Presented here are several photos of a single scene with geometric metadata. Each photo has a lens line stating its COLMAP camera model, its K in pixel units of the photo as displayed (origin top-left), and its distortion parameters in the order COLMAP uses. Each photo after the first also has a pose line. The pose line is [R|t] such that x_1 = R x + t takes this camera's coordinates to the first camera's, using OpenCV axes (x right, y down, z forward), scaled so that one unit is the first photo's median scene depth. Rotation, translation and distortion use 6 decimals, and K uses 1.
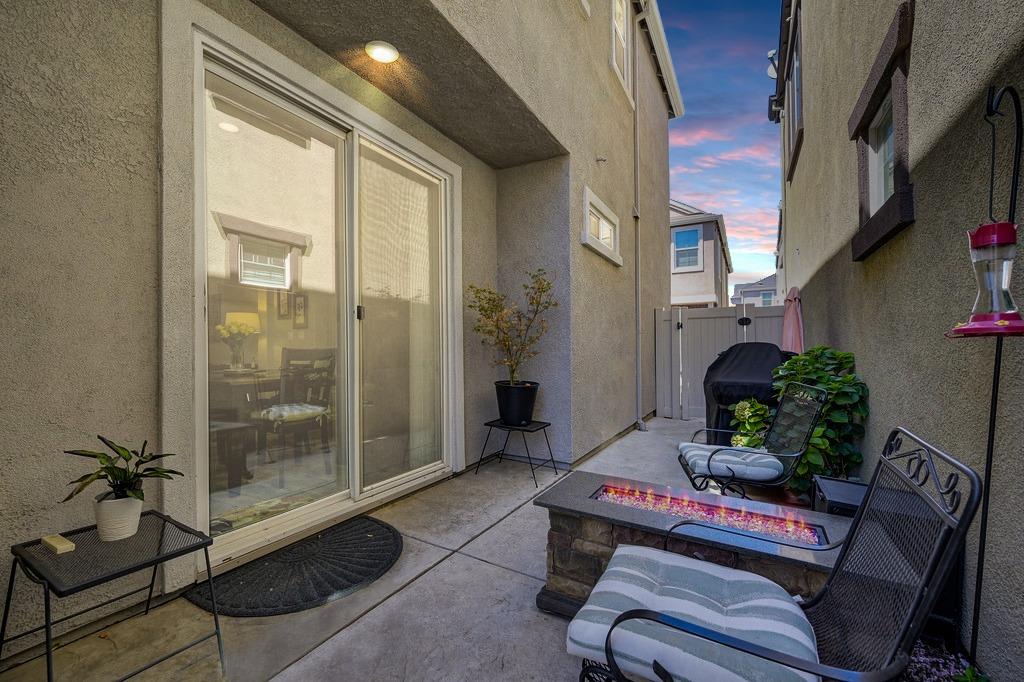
lens RADIAL K [[415.3, 0, 509.3], [0, 415.3, 344.2], [0, 0, 1]] dist [0.002044, -0.001618]
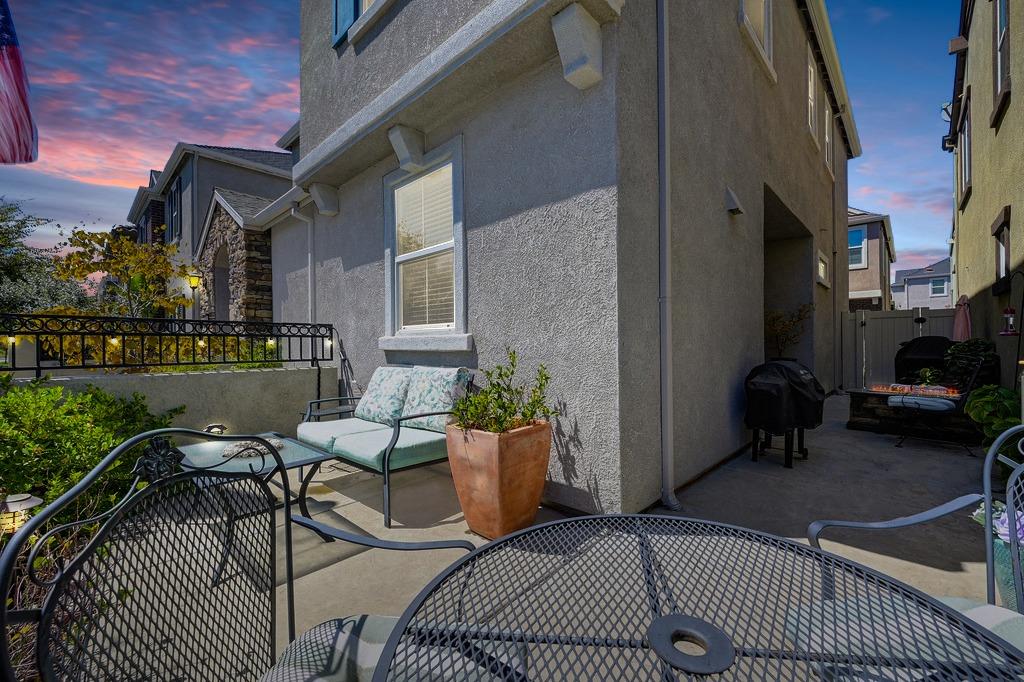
lens RADIAL K [[415.3, 0, 513.3], [0, 415.3, 343.8], [0, 0, 1]] dist [0.002044, -0.001618]
pose [[0.971305, -0.003670, -0.237811, -0.417980], [0.007002, 0.999889, 0.013165, -0.003920], [0.237736, -0.014452, 0.971222, -0.660376]]
